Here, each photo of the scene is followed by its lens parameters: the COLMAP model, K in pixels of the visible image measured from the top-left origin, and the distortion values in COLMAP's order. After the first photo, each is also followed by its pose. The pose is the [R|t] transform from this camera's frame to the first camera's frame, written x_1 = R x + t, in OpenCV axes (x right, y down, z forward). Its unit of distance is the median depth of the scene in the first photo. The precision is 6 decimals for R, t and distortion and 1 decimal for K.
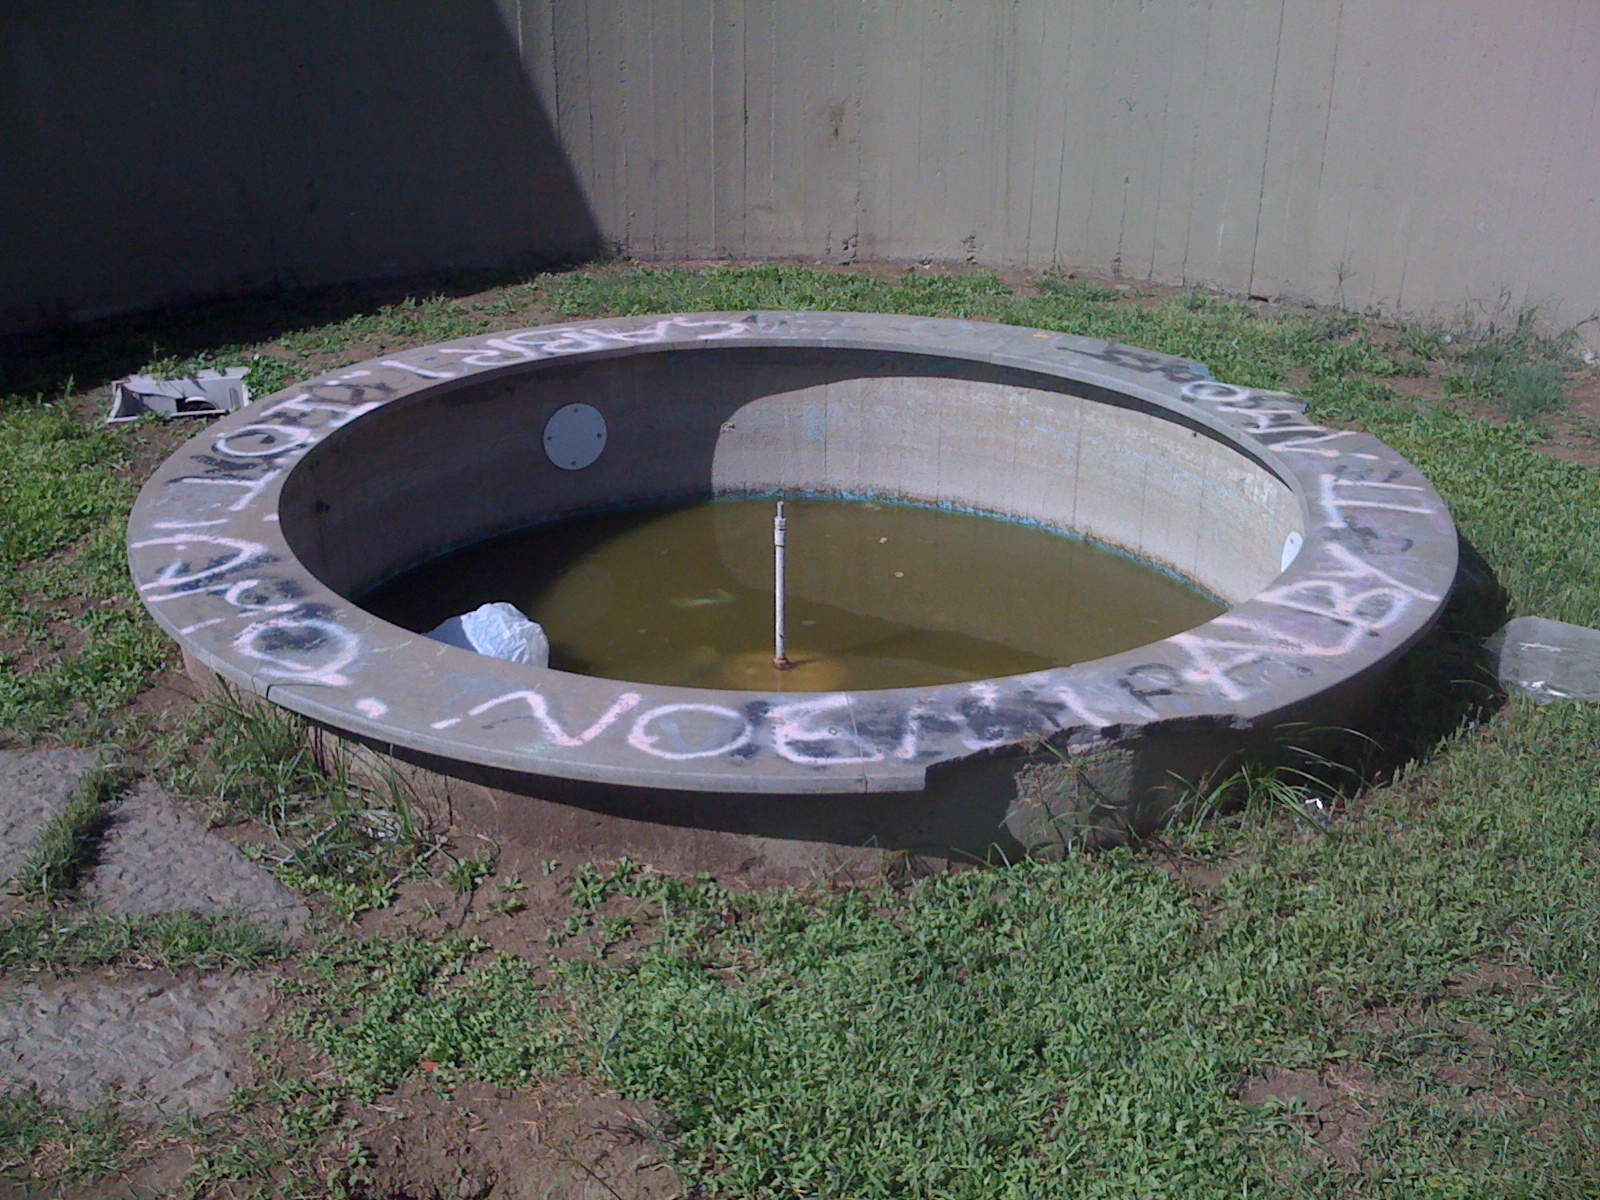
lens RADIAL K [[1635.8, 0, 800.0], [0, 1635.8, 600.0], [0, 0, 1]] dist [0.108549, -0.332380]
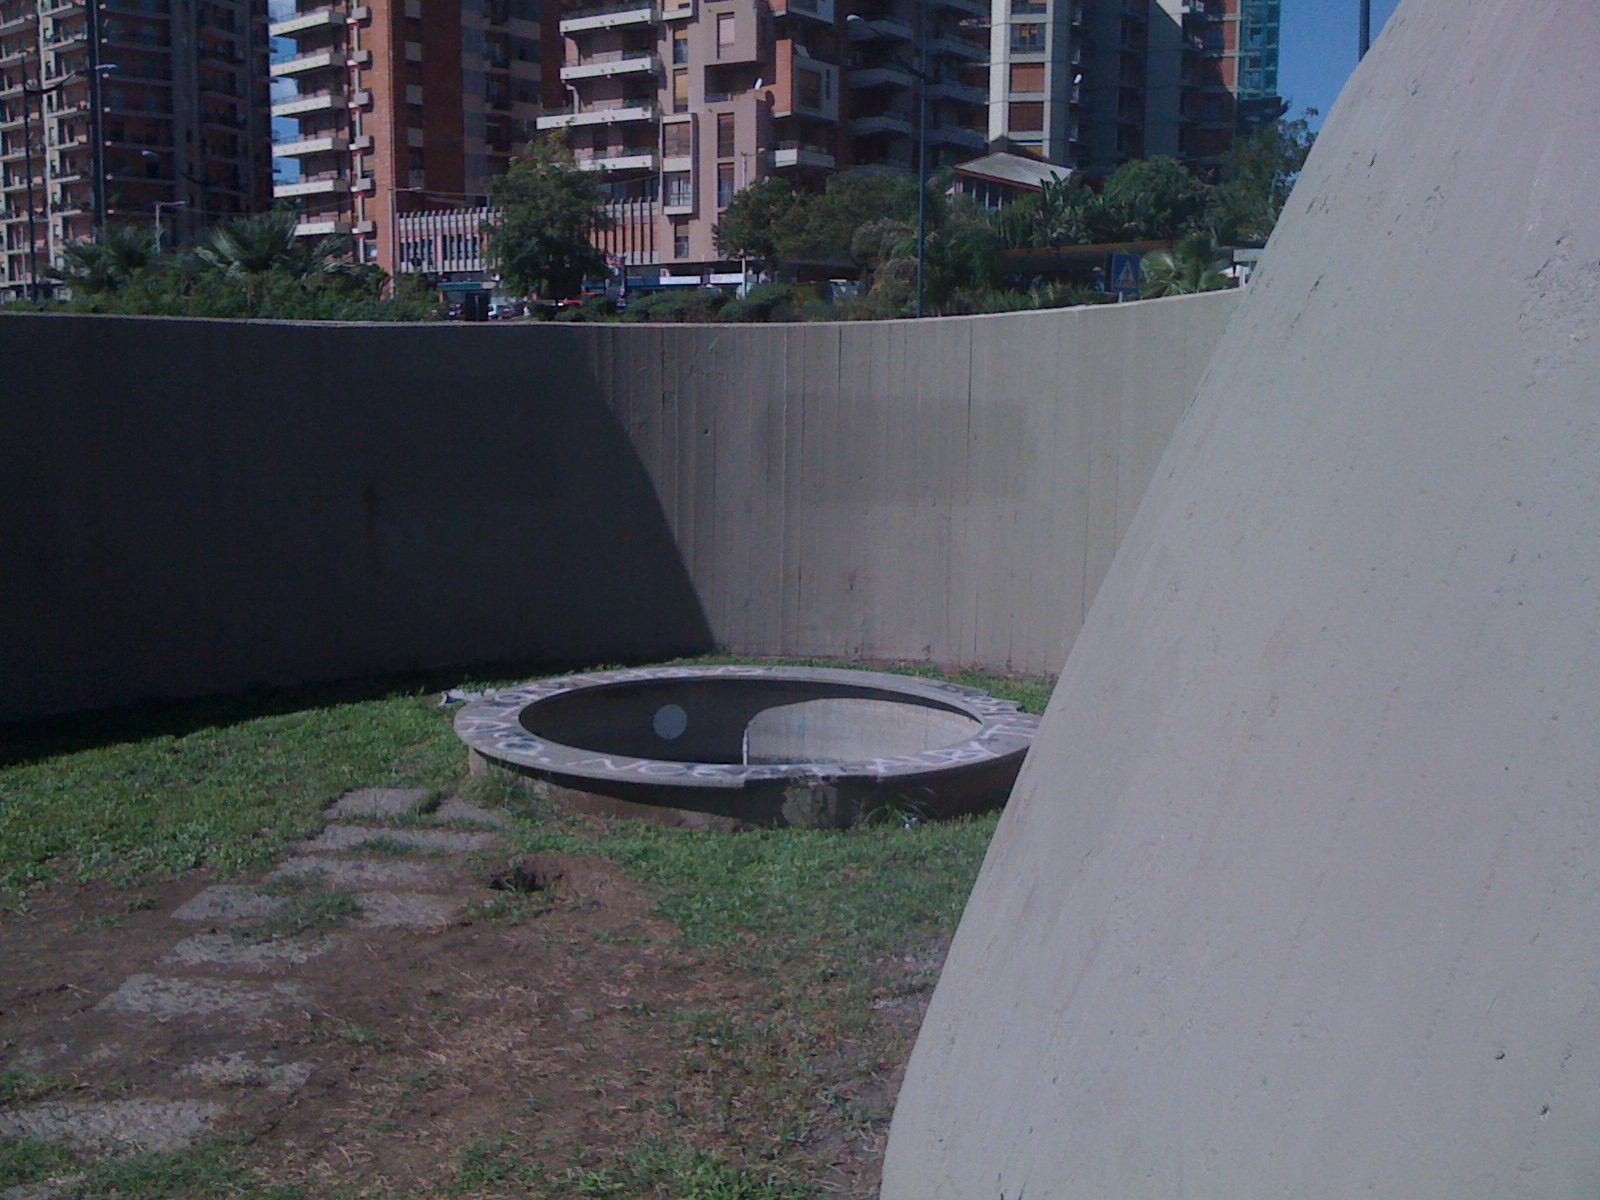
lens RADIAL K [[1635.8, 0, 800.0], [0, 1635.8, 600.0], [0, 0, 1]] dist [0.108549, -0.332380]
pose [[0.988872, 0.024699, -0.146702, 0.377682], [-0.067823, 0.952529, -0.296799, 0.419553], [0.132407, 0.303446, 0.943604, -1.081336]]
